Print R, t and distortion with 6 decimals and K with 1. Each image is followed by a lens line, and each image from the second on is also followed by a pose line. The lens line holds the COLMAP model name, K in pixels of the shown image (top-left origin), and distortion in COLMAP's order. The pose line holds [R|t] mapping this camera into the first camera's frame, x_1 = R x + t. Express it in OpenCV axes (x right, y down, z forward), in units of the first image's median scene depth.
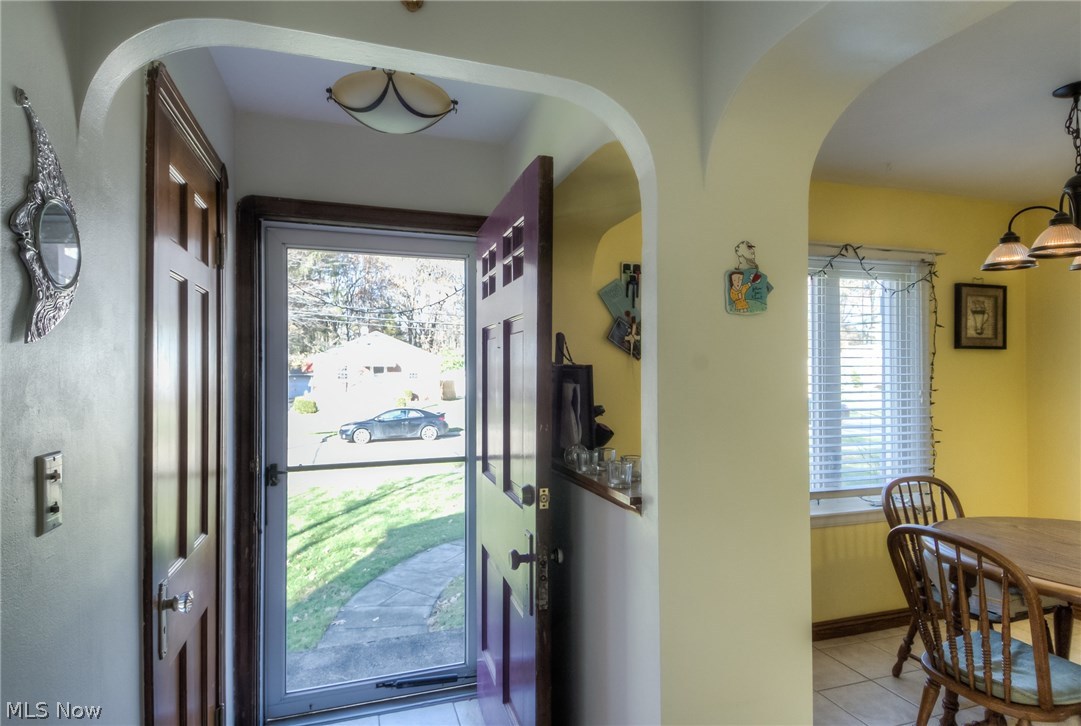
lens RADIAL K [[607.7, 0, 506.8], [0, 607.7, 363.7], [0, 0, 1]] dist [0.048142, -0.041600]
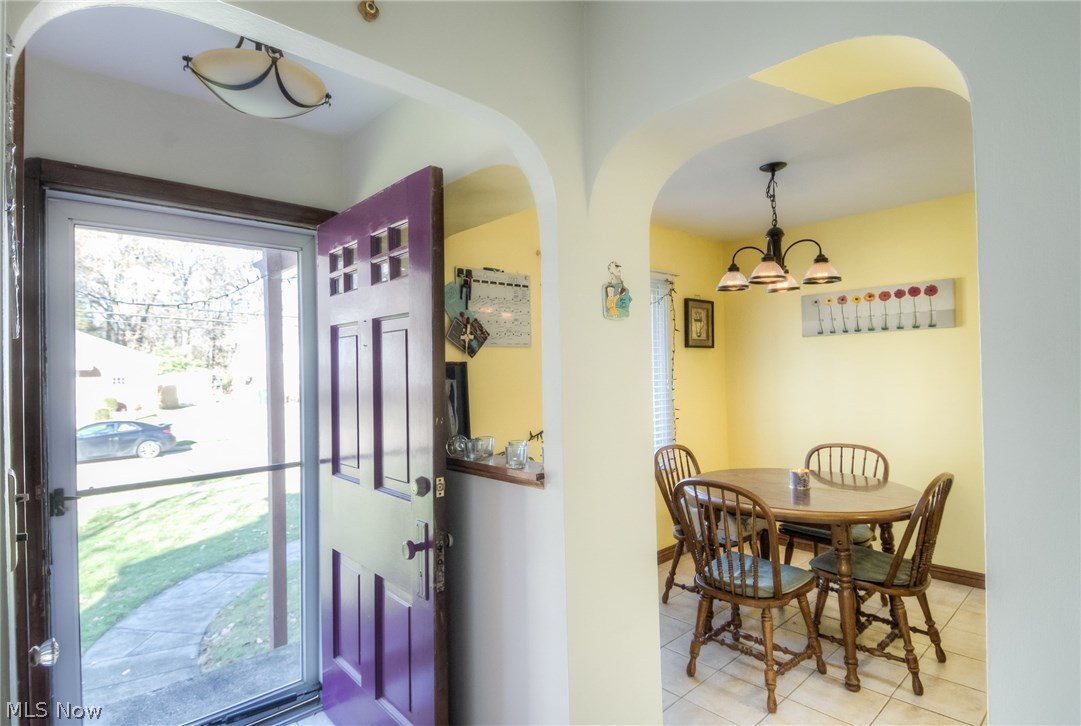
lens RADIAL K [[607.7, 0, 552.0], [0, 607.7, 356.4], [0, 0, 1]] dist [0.048142, -0.041600]
pose [[0.885536, -0.006096, 0.464530, -0.176956], [0.011225, 0.999903, -0.008275, 0.002303], [-0.464435, 0.012542, 0.885519, -0.026996]]
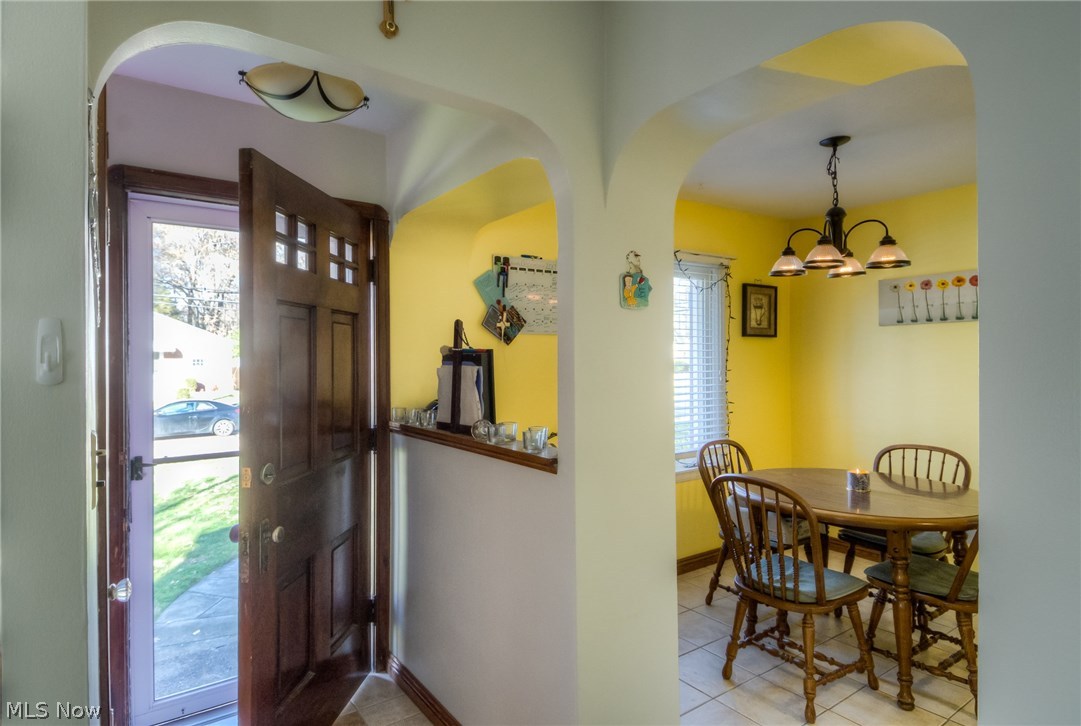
lens RADIAL K [[642.6, 0, 513.6], [0, 642.6, 350.2], [0, 0, 1]] dist [0.043903, -0.029516]
pose [[0.948872, 0.000873, 0.315658, -0.151696], [-0.001513, 0.999997, 0.001780, 0.001400], [-0.315656, -0.002167, 0.948871, -0.104109]]
